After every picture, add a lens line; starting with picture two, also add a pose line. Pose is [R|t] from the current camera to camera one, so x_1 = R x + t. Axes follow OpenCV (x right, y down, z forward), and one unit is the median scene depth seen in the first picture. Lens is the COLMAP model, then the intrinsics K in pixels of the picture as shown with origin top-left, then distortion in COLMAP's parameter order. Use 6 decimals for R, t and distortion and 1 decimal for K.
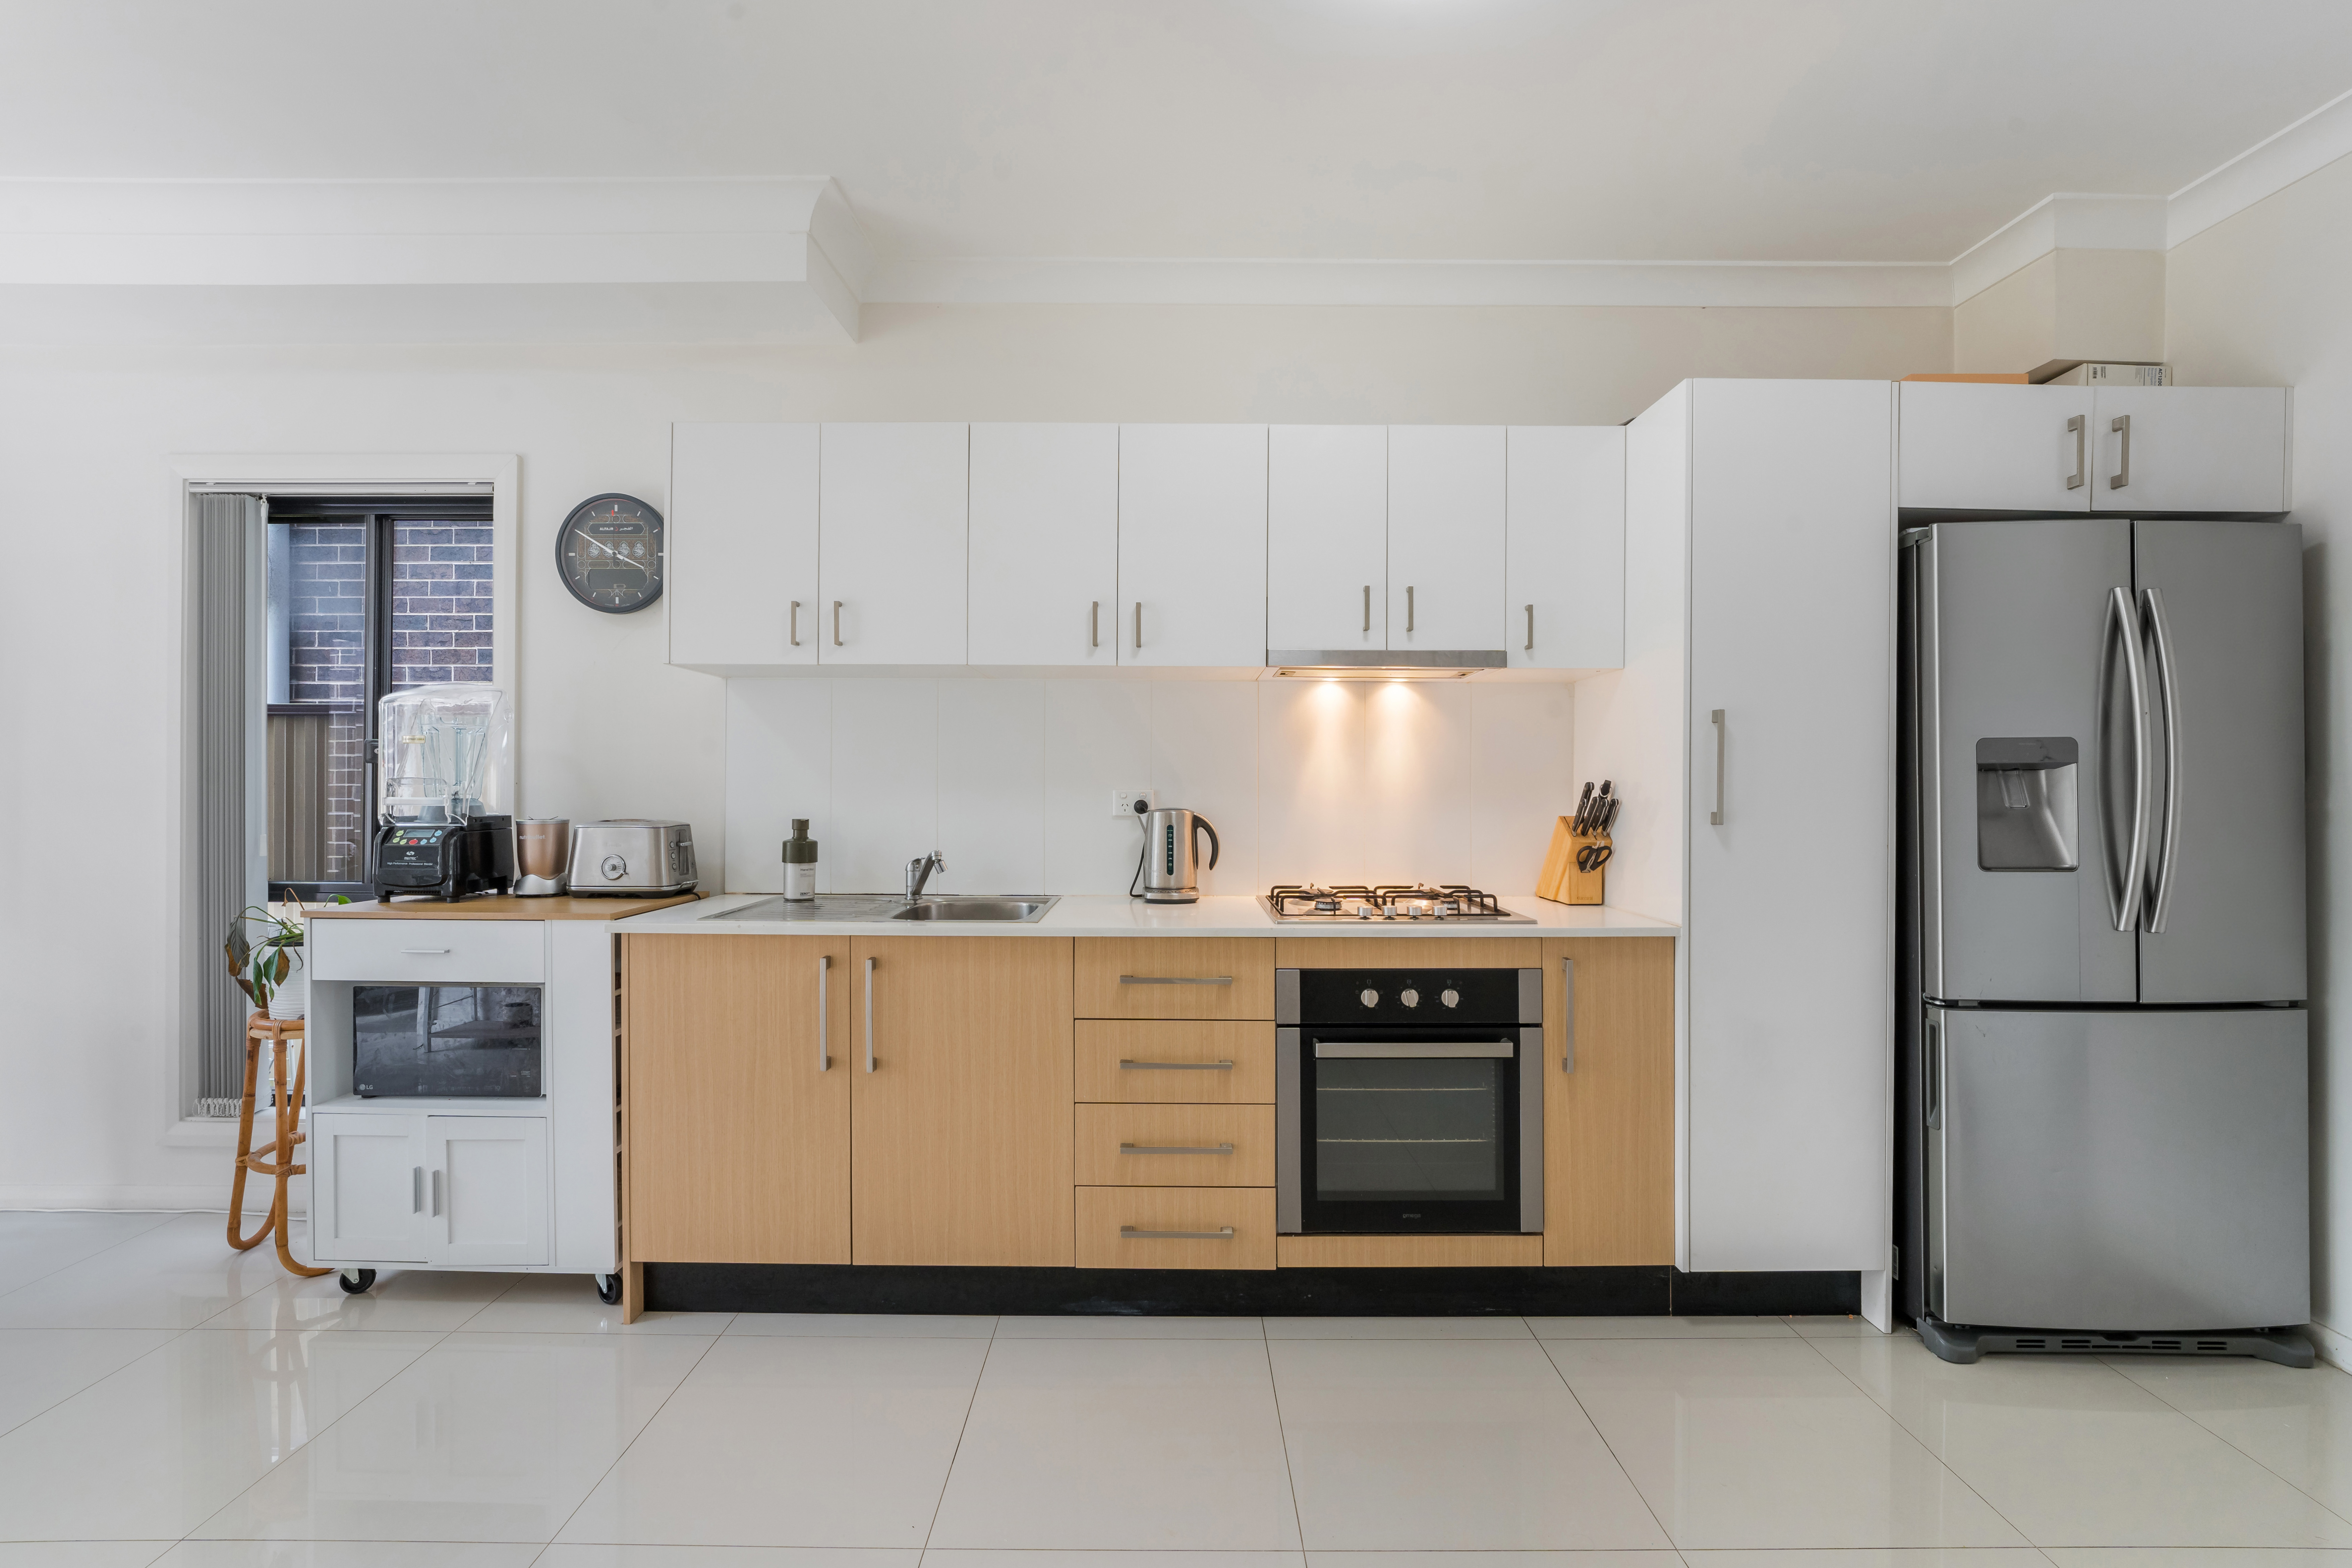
lens RADIAL K [[969.8, 0, 1178.4], [0, 969.8, 792.7], [0, 0, 1]] dist [-0.011724, -0.000031]
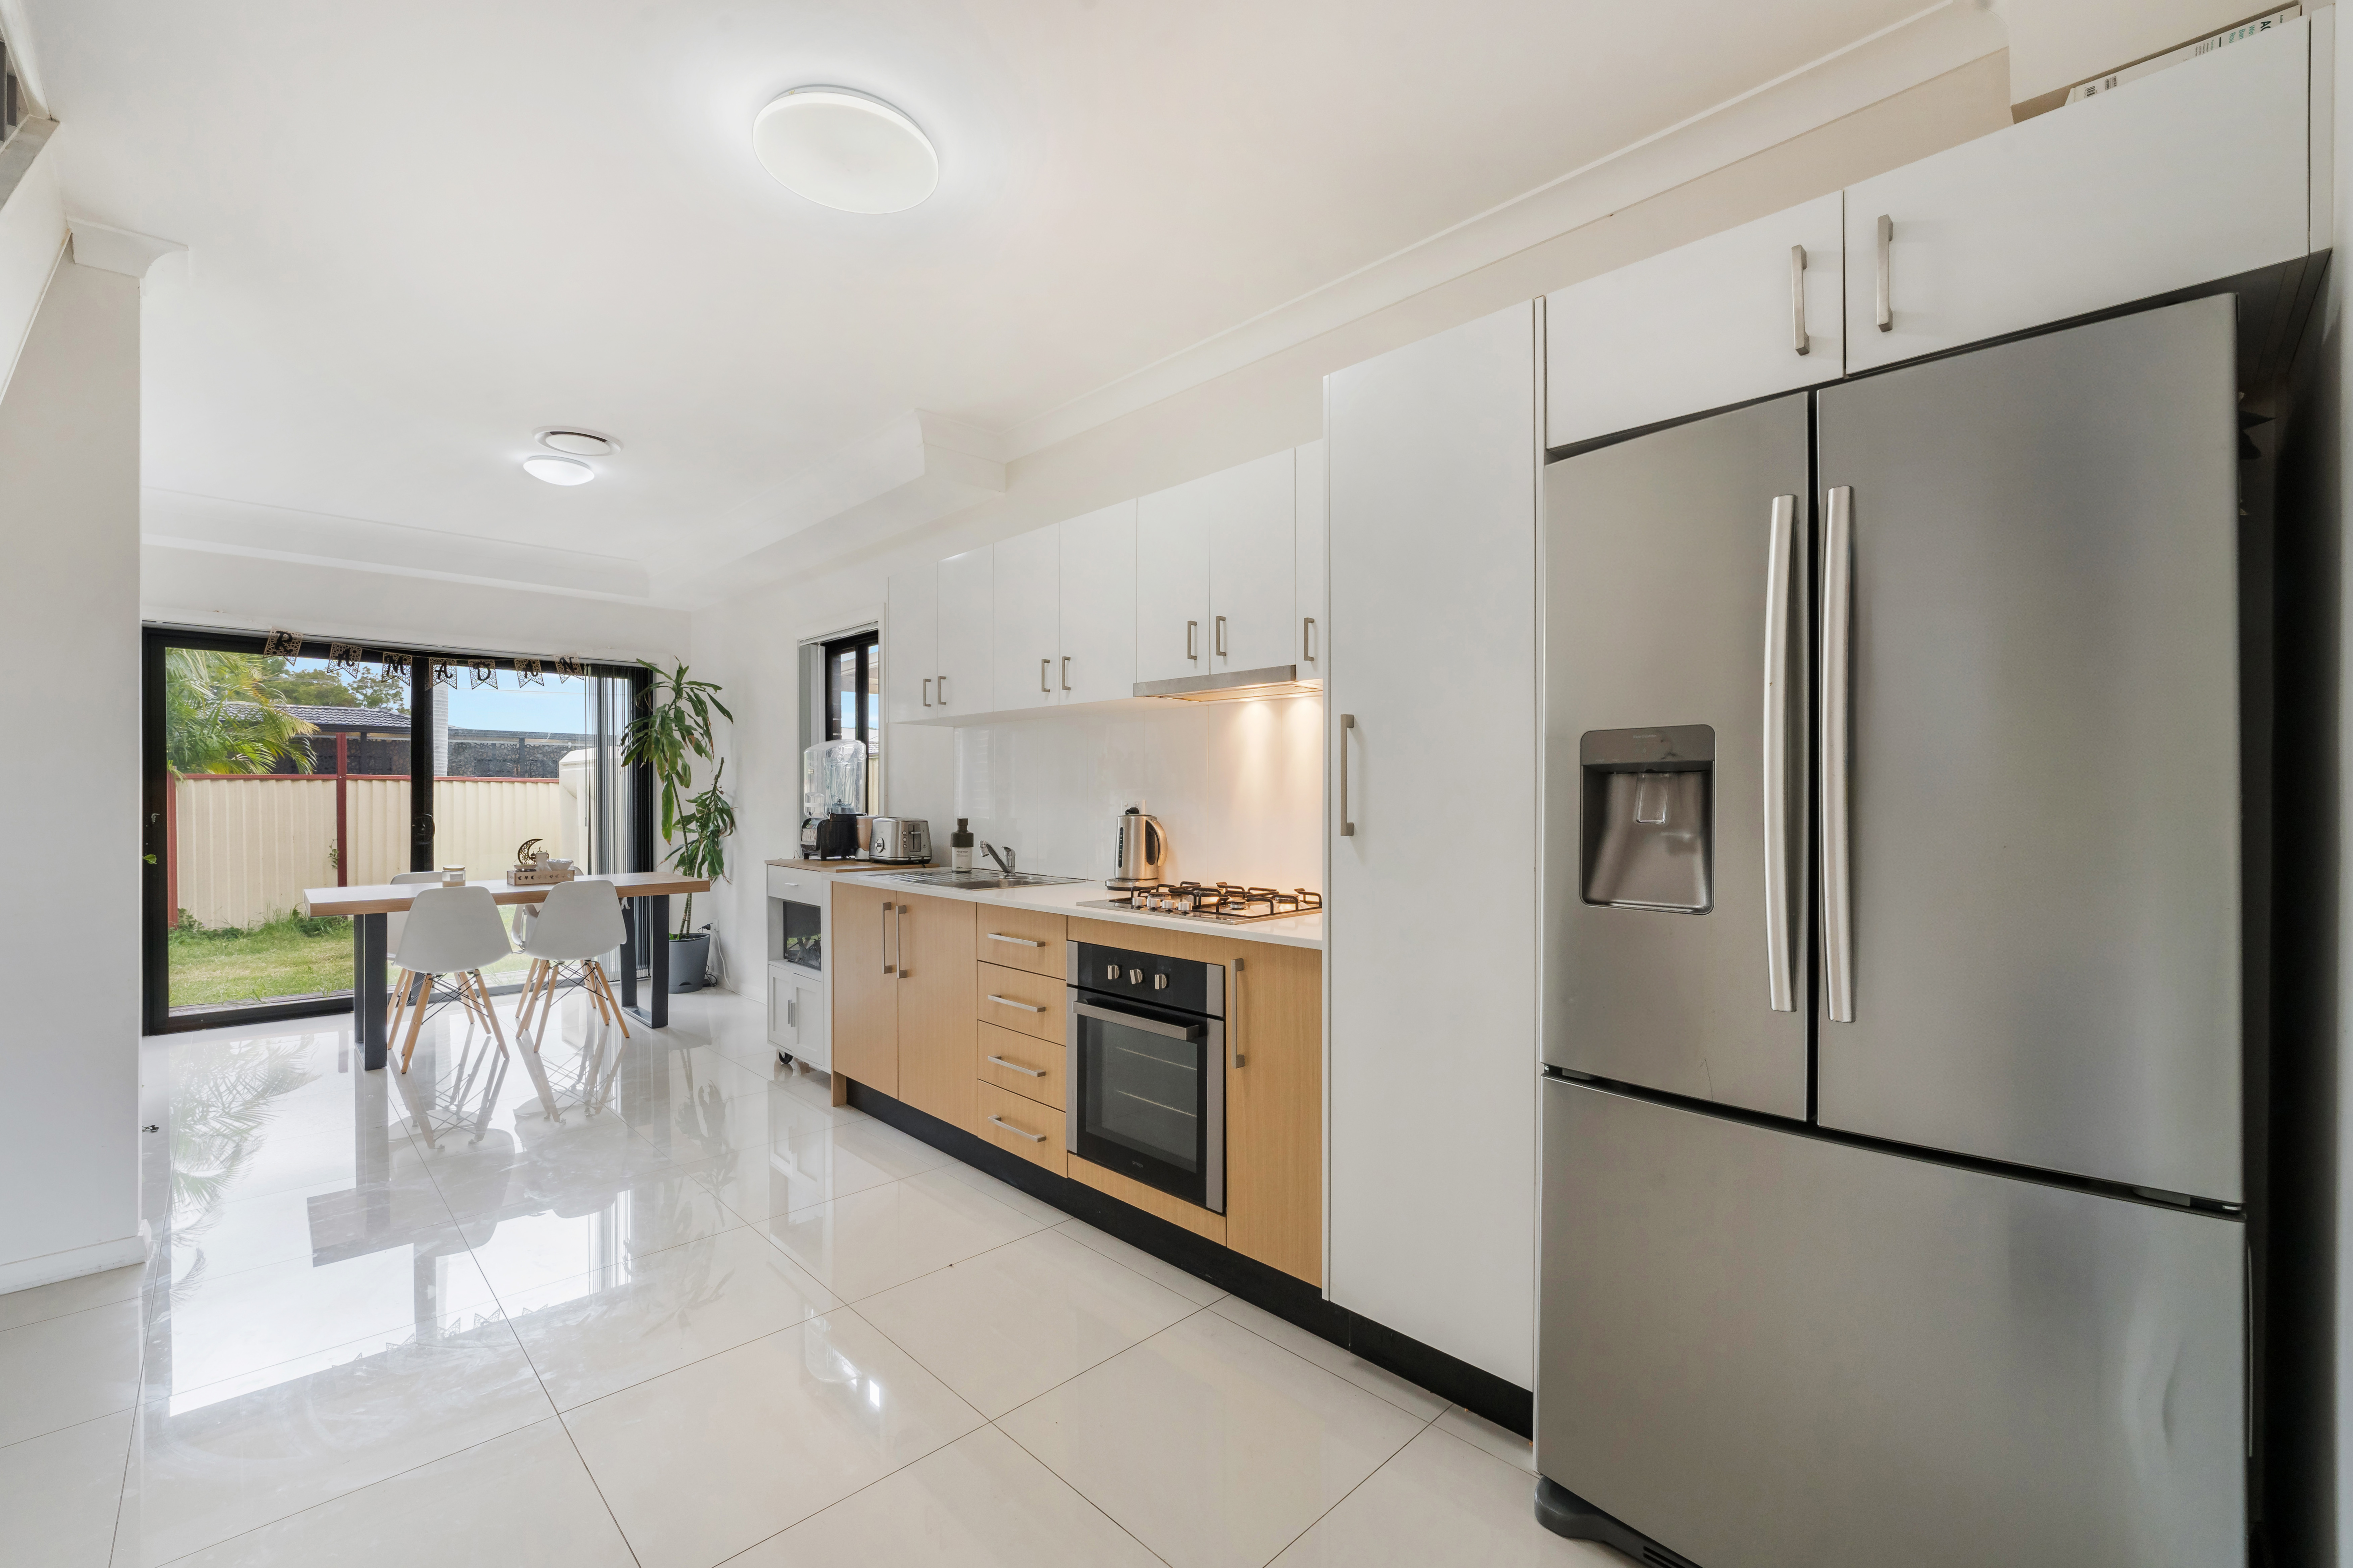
lens RADIAL K [[958.5, 0, 1175.2], [0, 958.5, 810.1], [0, 0, 1]] dist [-0.002274, -0.000200]
pose [[0.704694, 0.008484, -0.709461, 1.003568], [-0.005607, 0.999964, 0.006388, 0.002979], [0.709489, -0.000523, 0.704716, 0.200365]]
